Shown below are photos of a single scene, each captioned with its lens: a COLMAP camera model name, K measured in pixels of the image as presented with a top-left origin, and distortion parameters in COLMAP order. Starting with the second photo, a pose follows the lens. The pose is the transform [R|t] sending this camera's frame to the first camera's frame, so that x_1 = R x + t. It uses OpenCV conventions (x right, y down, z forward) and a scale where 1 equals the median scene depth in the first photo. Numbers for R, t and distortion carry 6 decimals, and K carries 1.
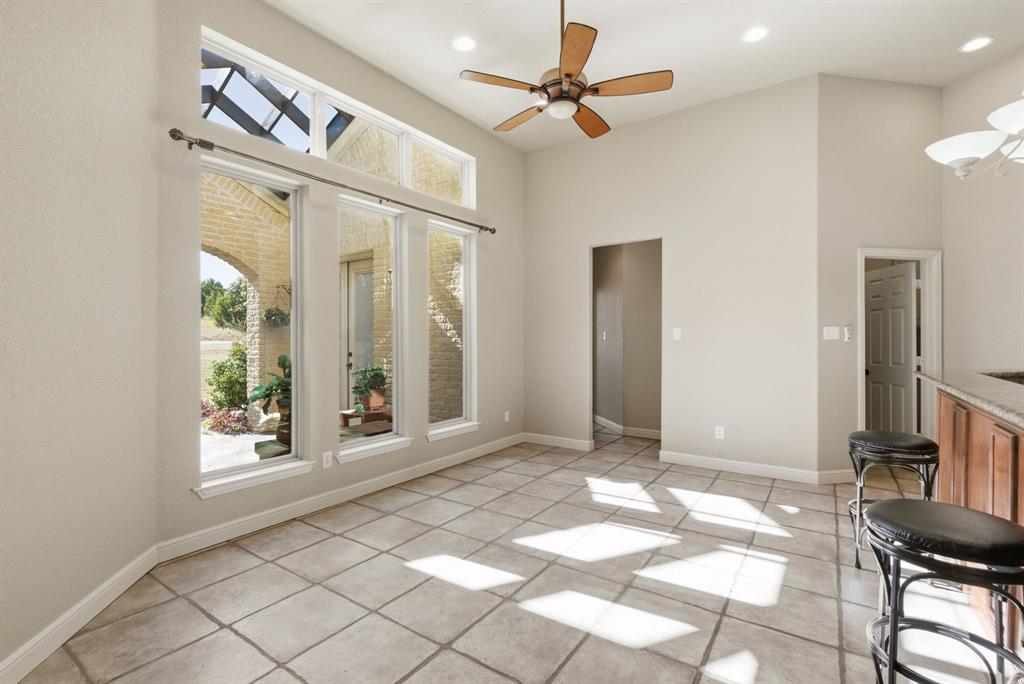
lens RADIAL K [[468.8, 0, 510.0], [0, 468.8, 344.9], [0, 0, 1]] dist [0.001531, -0.001083]
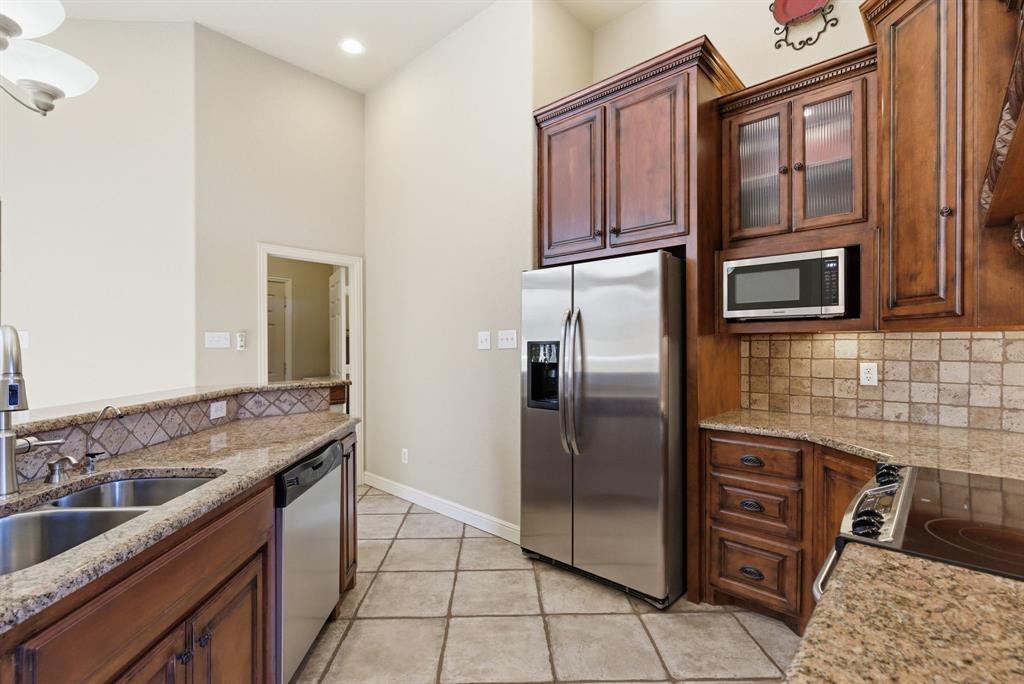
lens RADIAL K [[468.8, 0, 508.4], [0, 468.8, 344.4], [0, 0, 1]] dist [0.001531, -0.001083]
pose [[0.790804, 0.000306, 0.612069, 0.554041], [0.007942, 0.999911, -0.010761, -0.004153], [-0.612018, 0.013371, 0.790731, 0.023542]]
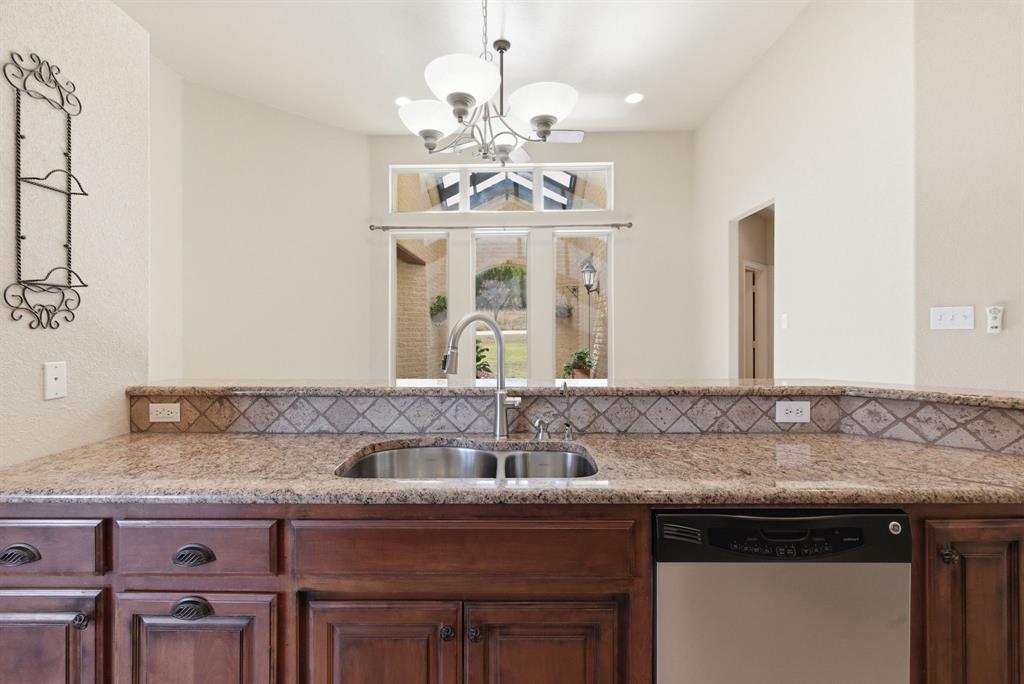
lens RADIAL K [[468.8, 0, 510.3], [0, 468.8, 331.2], [0, 0, 1]] dist [0.001531, -0.001083]
pose [[0.570253, 0.003540, -0.821462, 0.806101], [-0.006229, 0.999981, -0.000014, -0.005565], [0.821446, 0.005125, 0.570264, 0.216855]]
